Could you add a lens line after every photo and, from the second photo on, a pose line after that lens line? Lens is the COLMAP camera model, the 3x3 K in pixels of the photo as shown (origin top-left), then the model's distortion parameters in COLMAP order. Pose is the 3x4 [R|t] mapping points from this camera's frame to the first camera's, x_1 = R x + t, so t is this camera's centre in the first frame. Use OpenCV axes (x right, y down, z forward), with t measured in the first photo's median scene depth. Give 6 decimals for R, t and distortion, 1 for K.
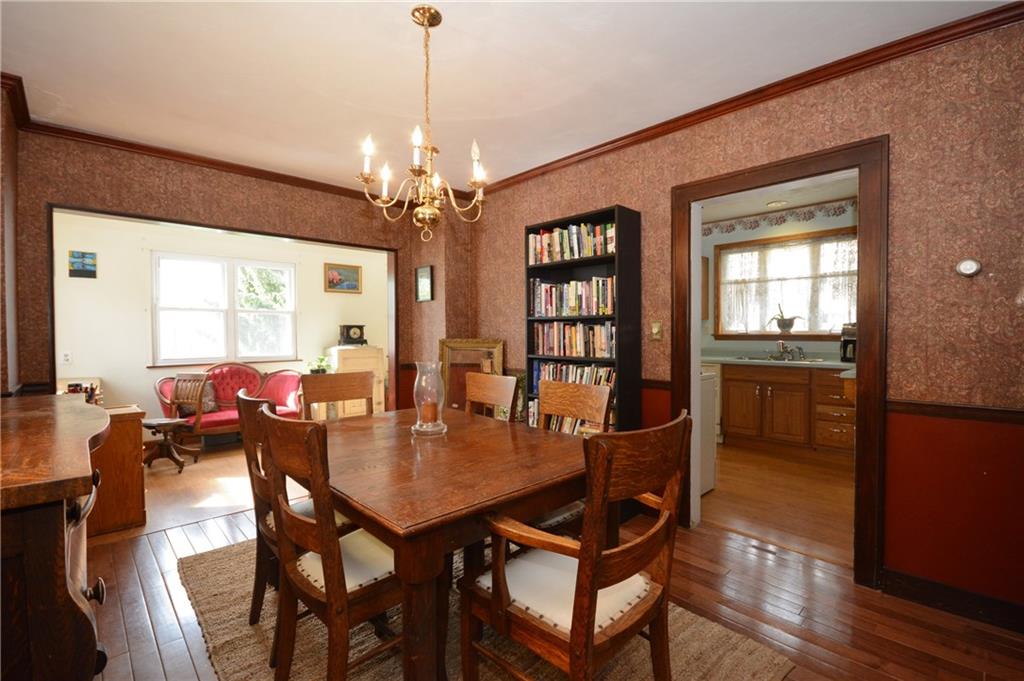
lens RADIAL K [[448.6, 0, 512.0], [0, 448.6, 340.5], [0, 0, 1]] dist [0.001944, -0.007184]
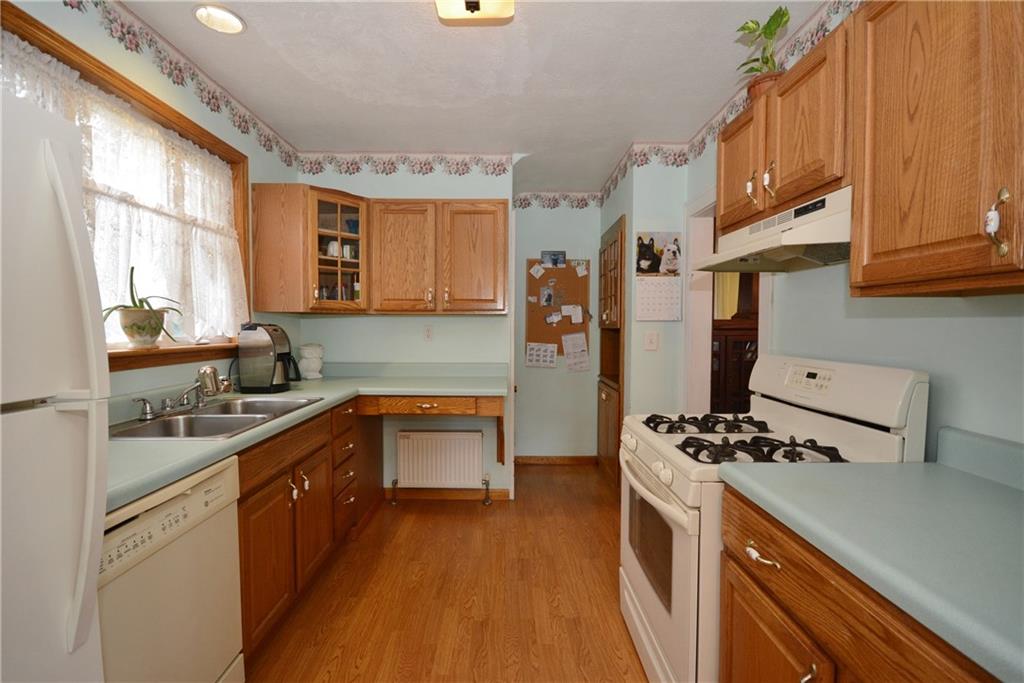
lens RADIAL K [[482.5, 0, 523.2], [0, 482.5, 336.9], [0, 0, 1]] dist [-0.001546, -0.000922]
pose [[-0.750136, -0.005994, 0.661256, 0.101878], [0.021523, 0.999208, 0.033473, -0.033080], [-0.660933, 0.039342, -0.749413, 1.106293]]
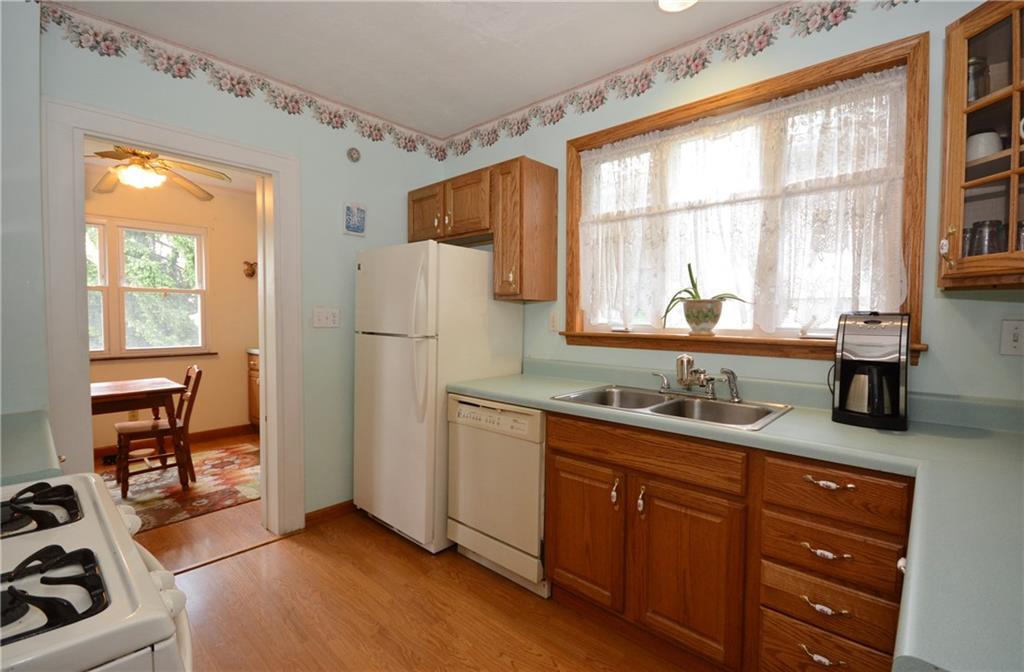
lens RADIAL K [[461.9, 0, 512.0], [0, 461.9, 336.0], [0, 0, 1]] dist [-0.001894, -0.000276]
pose [[0.997708, 0.003548, 0.067577, 0.405638], [-0.005444, 0.999596, 0.027894, -0.026163], [-0.067451, -0.028198, 0.997324, 0.583354]]
